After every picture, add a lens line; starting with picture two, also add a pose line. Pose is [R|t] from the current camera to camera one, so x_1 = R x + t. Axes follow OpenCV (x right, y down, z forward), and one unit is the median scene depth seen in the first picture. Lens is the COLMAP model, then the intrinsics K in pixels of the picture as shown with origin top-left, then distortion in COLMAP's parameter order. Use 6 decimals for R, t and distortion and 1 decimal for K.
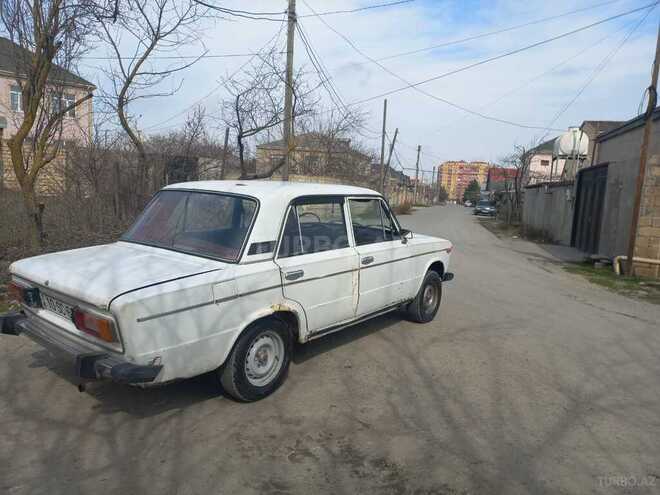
lens RADIAL K [[473.6, 0, 325.7], [0, 473.6, 243.1], [0, 0, 1]] dist [0.038254, -0.005975]
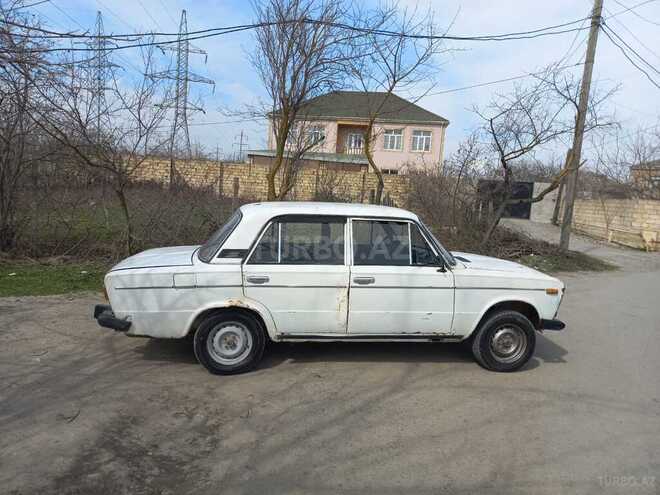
lens RADIAL K [[470.8, 0, 322.0], [0, 470.8, 234.7], [0, 0, 1]] dist [0.041265, -0.003866]
pose [[0.730641, 0.056587, -0.680413, 0.830914], [-0.103721, 0.994192, -0.028694, -0.027275], [0.674838, 0.091538, 0.732267, 0.220011]]
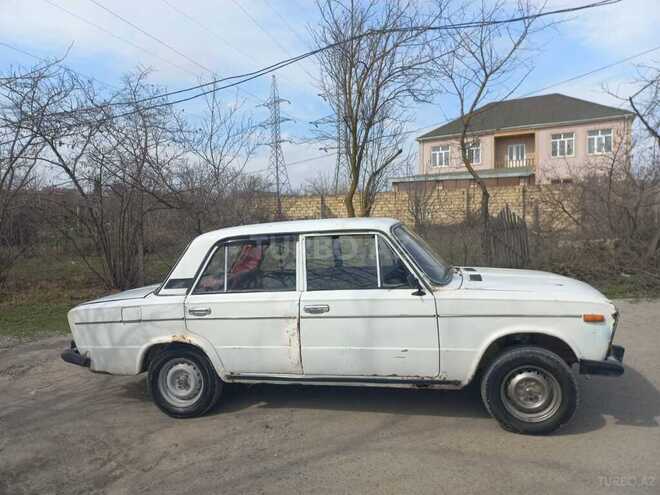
lens RADIAL K [[473.6, 0, 325.7], [0, 473.6, 243.1], [0, 0, 1]] dist [0.038254, -0.005975]
pose [[0.431580, -0.021791, -0.901811, 1.000626], [-0.048267, 0.997718, -0.047208, -0.048542], [0.900782, 0.063902, 0.429544, 0.762043]]
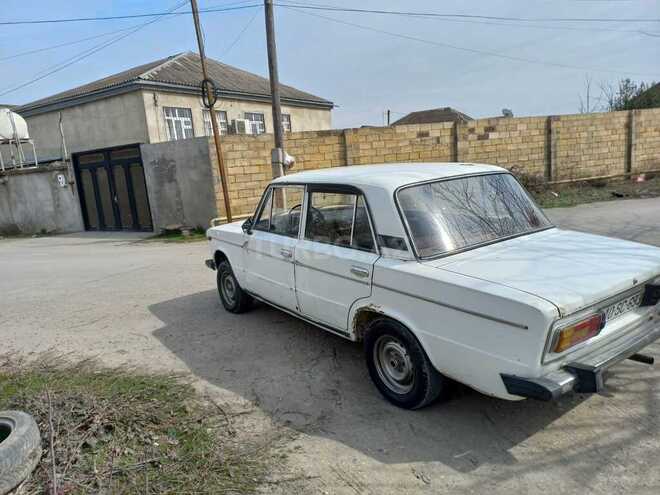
lens RADIAL K [[479.1, 0, 323.6], [0, 479.1, 244.7], [0, 0, 1]] dist [0.054055, -0.048098]
pose [[0.269967, -0.242188, 0.931914, -1.325520], [0.205495, 0.960044, 0.189968, -0.241952], [-0.940686, 0.140219, 0.308948, 1.046683]]
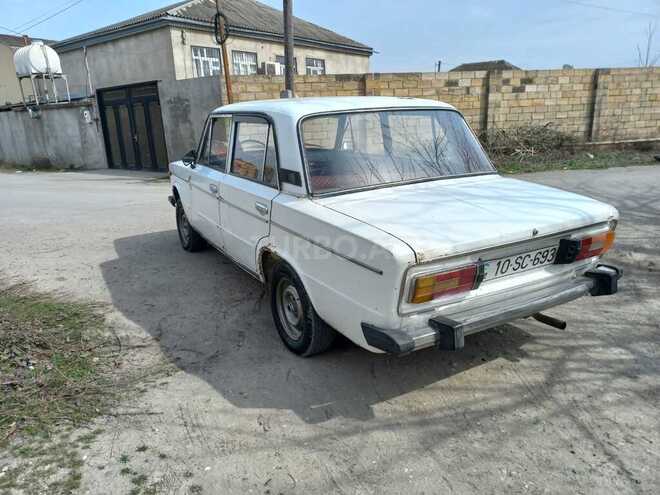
lens RADIAL K [[480.3, 0, 326.6], [0, 480.3, 244.2], [0, 0, 1]] dist [0.030729, -0.001318]
pose [[0.366943, -0.304568, 0.878972, -1.181895], [0.162814, 0.951326, 0.261669, -0.143464], [-0.915885, 0.047092, 0.398670, 0.826360]]
